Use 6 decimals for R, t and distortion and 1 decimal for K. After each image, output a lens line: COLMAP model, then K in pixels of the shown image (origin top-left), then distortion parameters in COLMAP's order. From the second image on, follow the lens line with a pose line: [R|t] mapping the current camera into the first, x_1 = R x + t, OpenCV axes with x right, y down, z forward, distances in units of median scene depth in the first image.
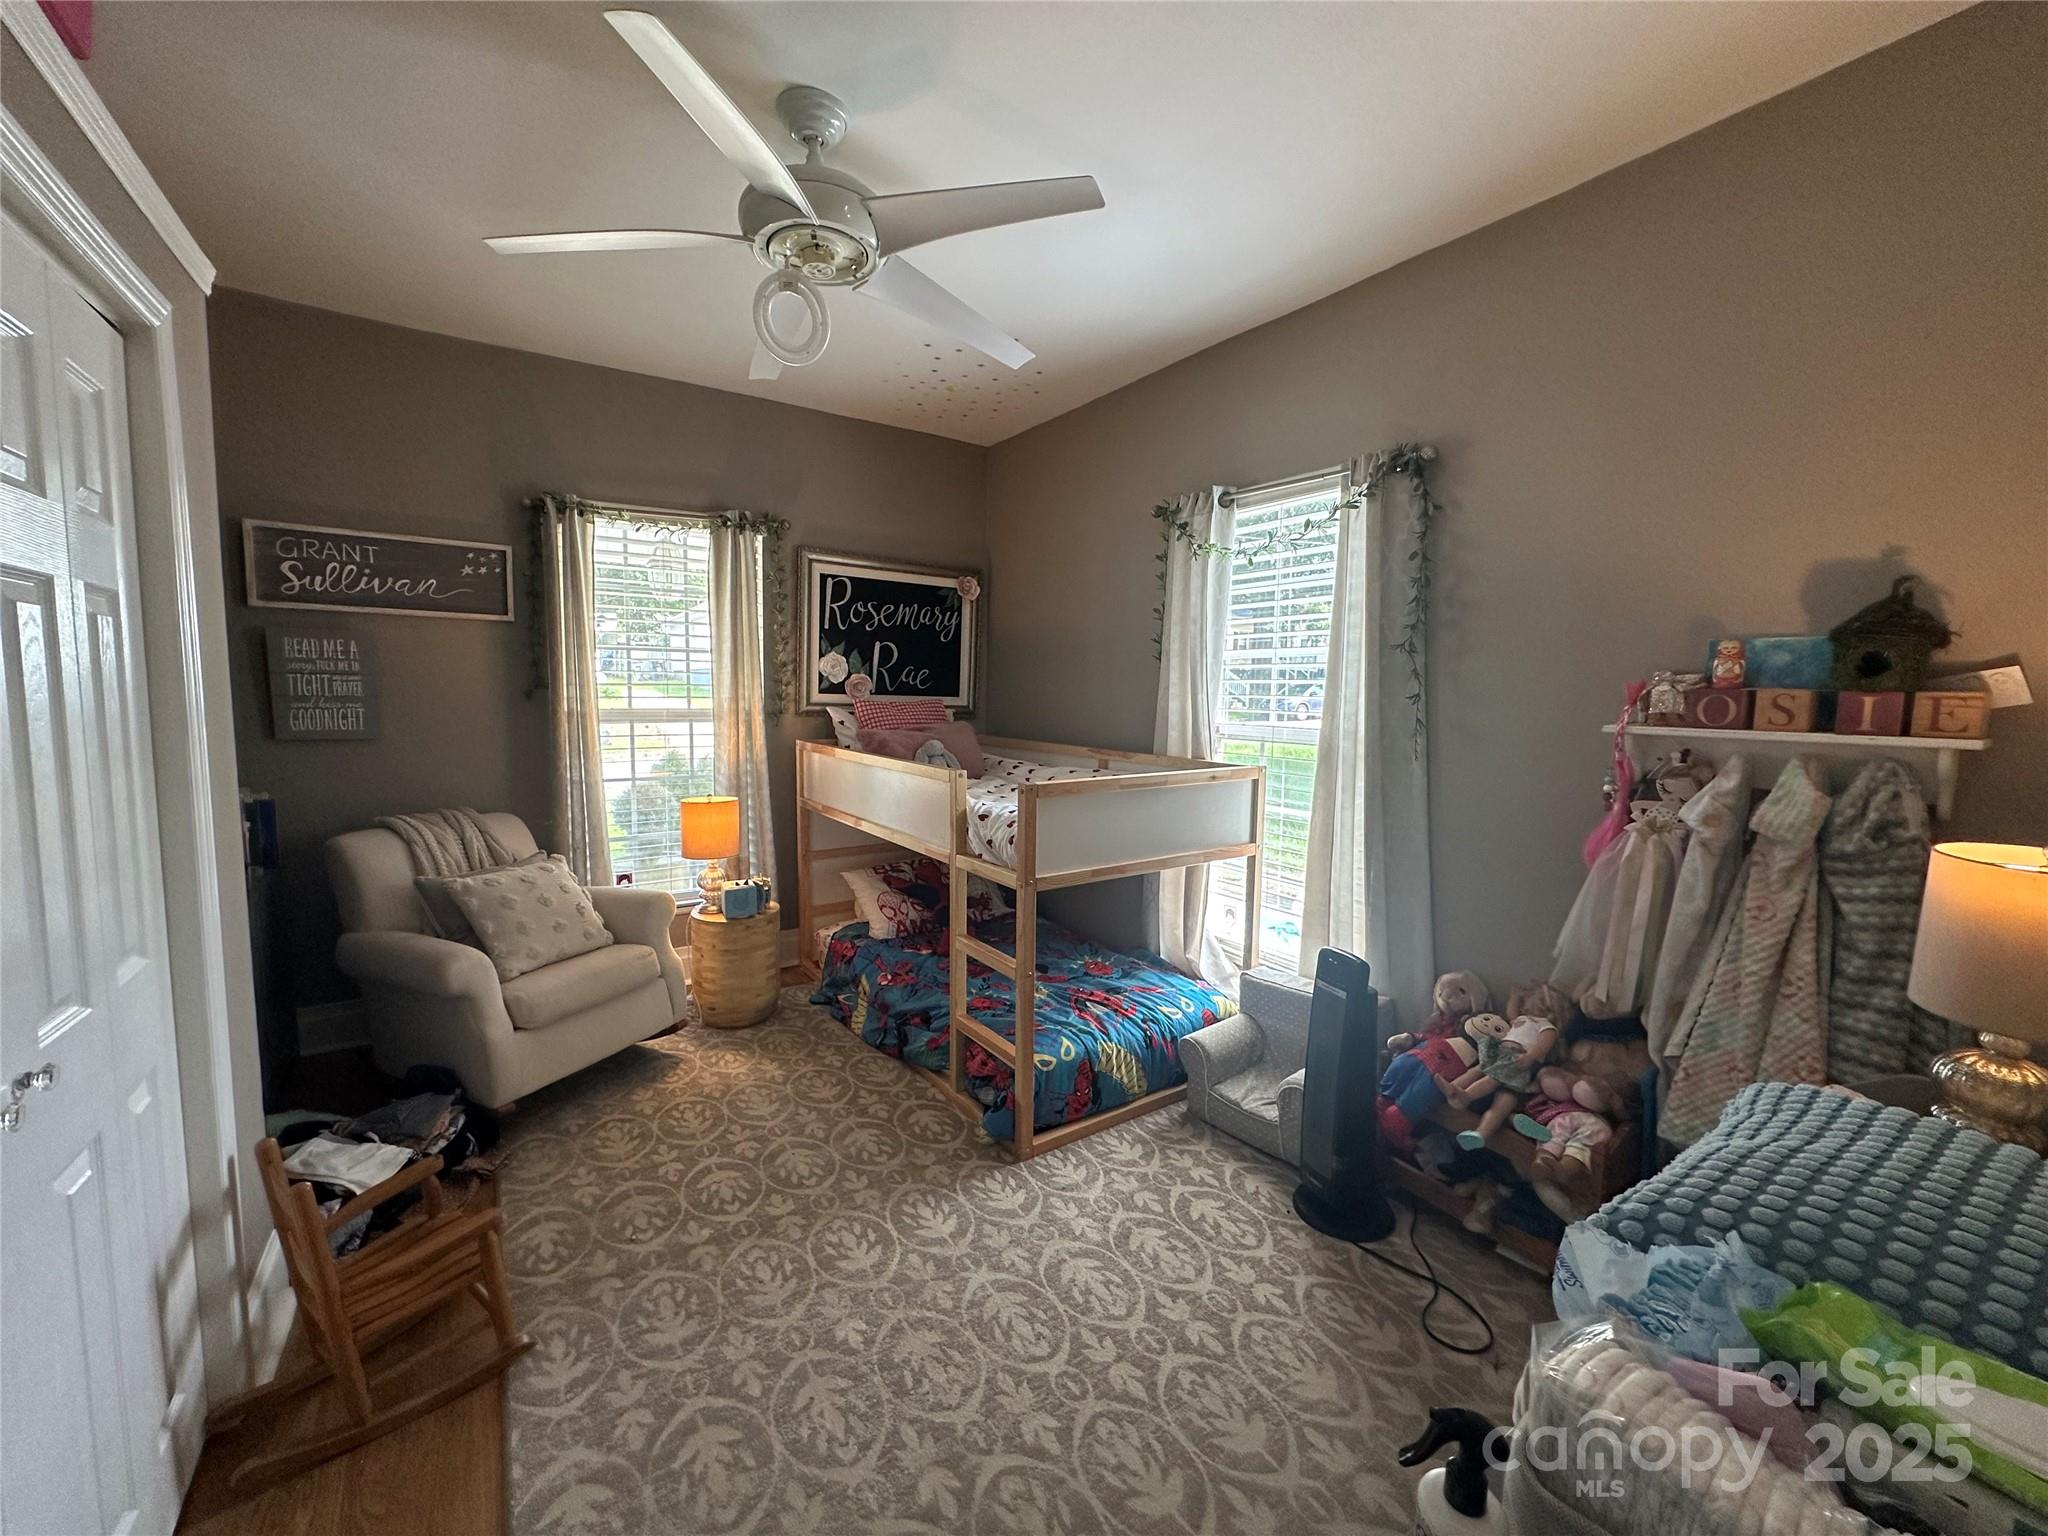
lens RADIAL K [[817.8, 0, 1023.4], [0, 817.8, 763.6], [0, 0, 1]] dist [-0.001392, 0.001045]
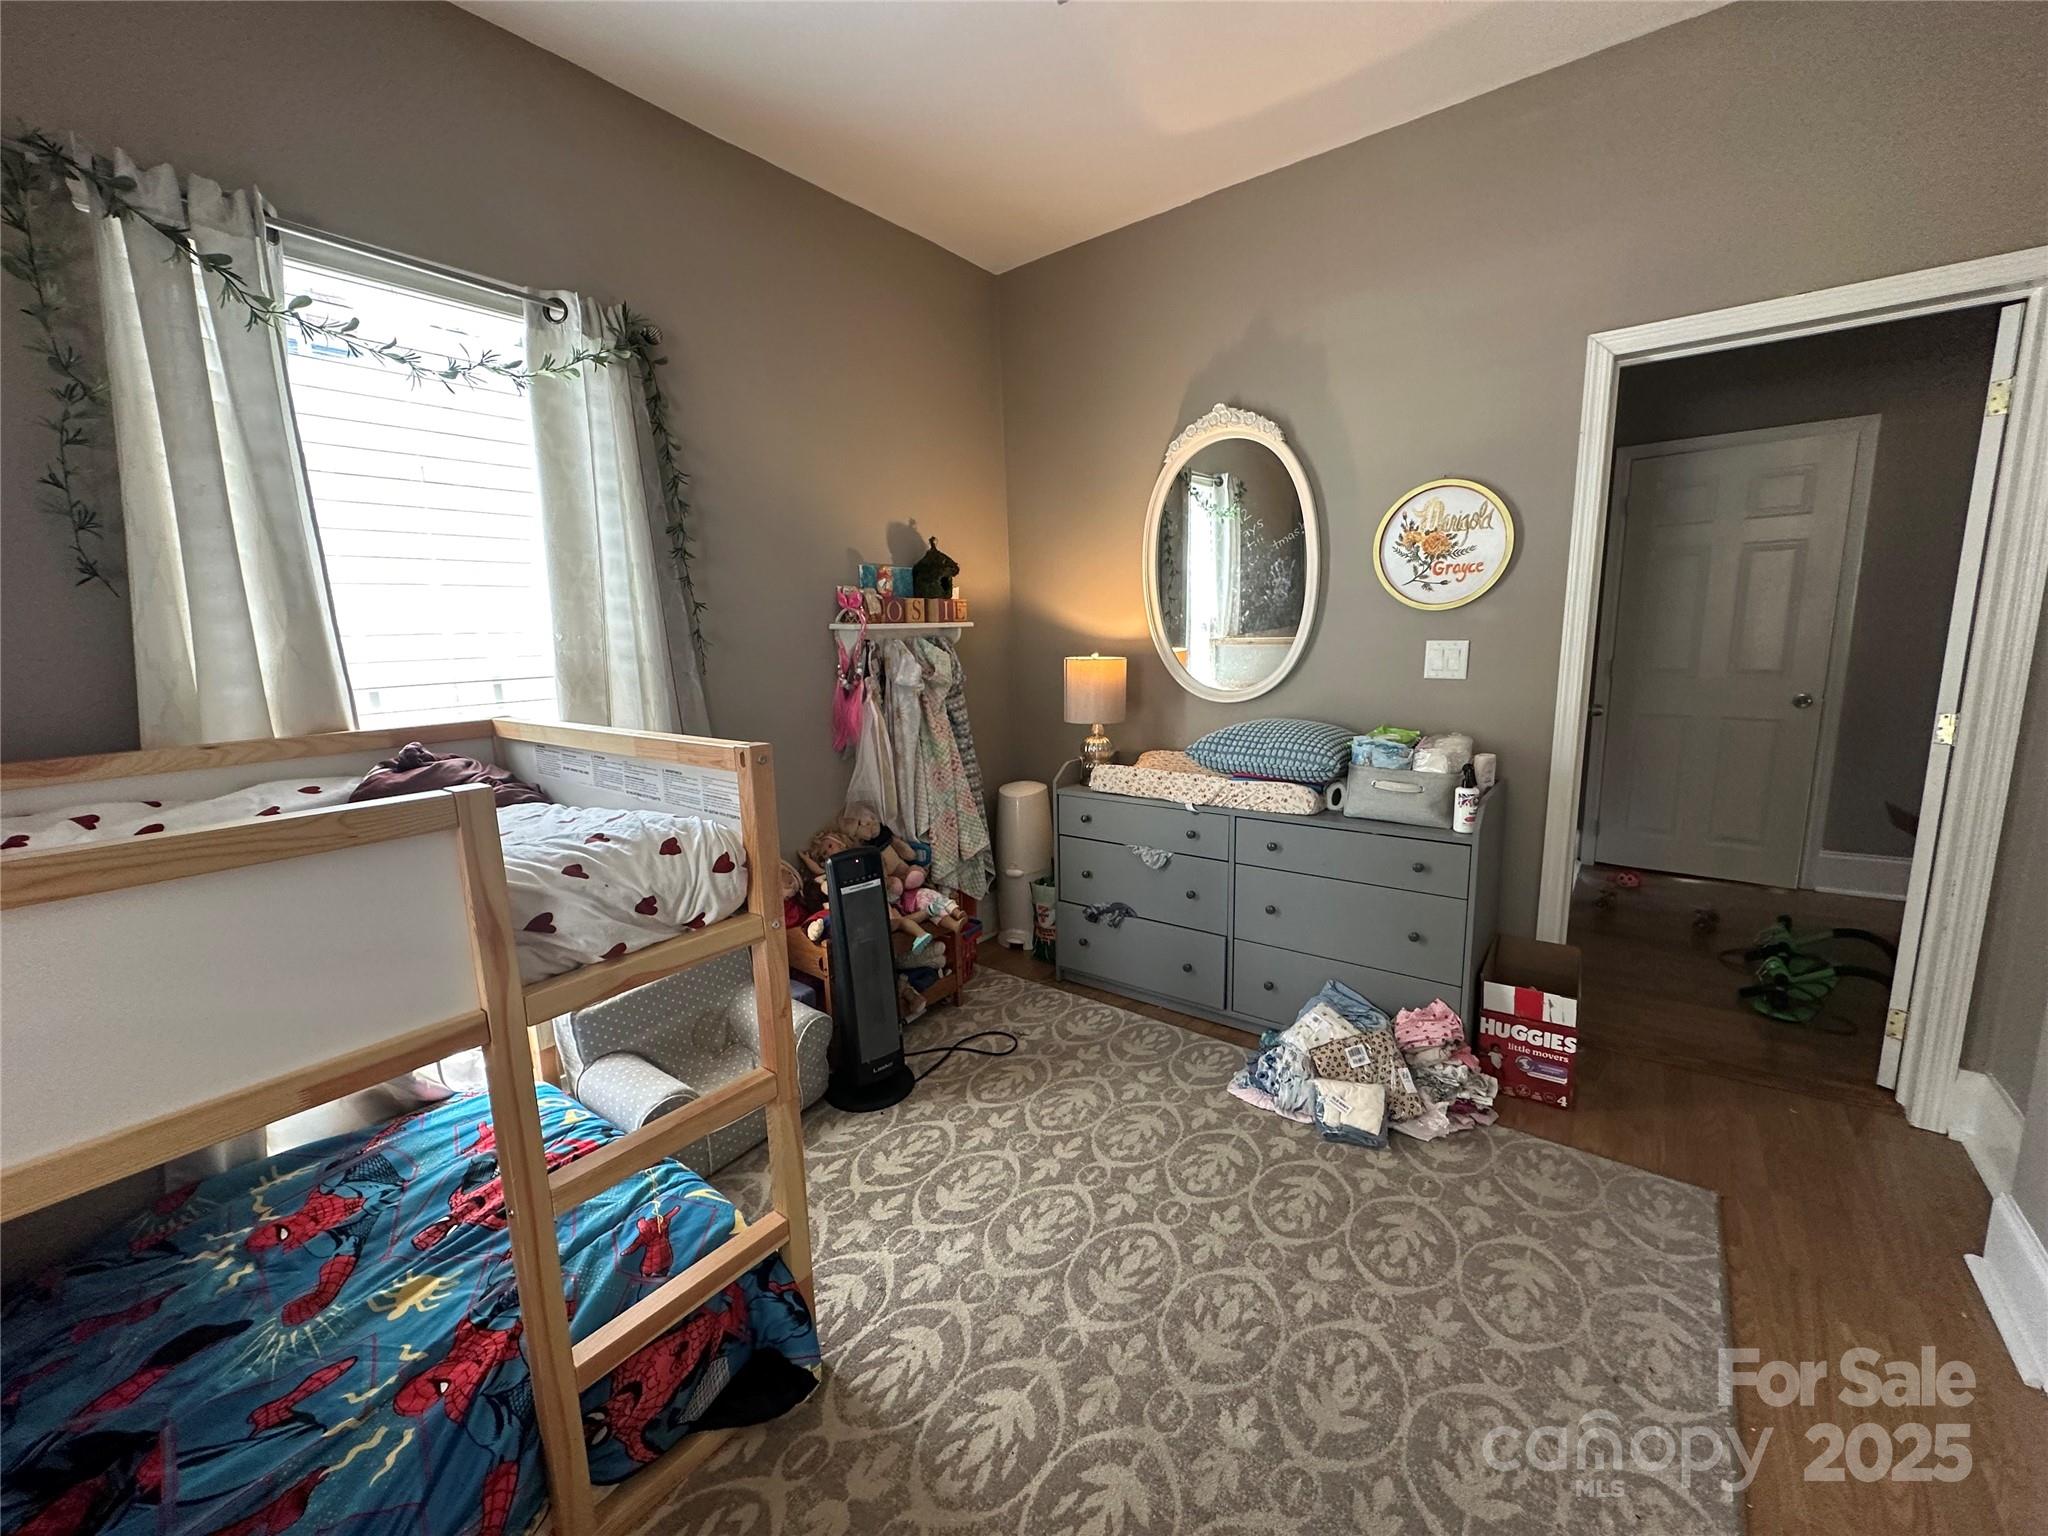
lens RADIAL K [[817.8, 0, 1021.2], [0, 817.8, 767.0], [0, 0, 1]] dist [-0.001392, 0.001045]
pose [[-0.322443, -0.159030, 0.933134, -0.680760], [0.115327, 0.971843, 0.205478, -0.065453], [-0.939537, 0.173871, -0.295023, 1.183720]]
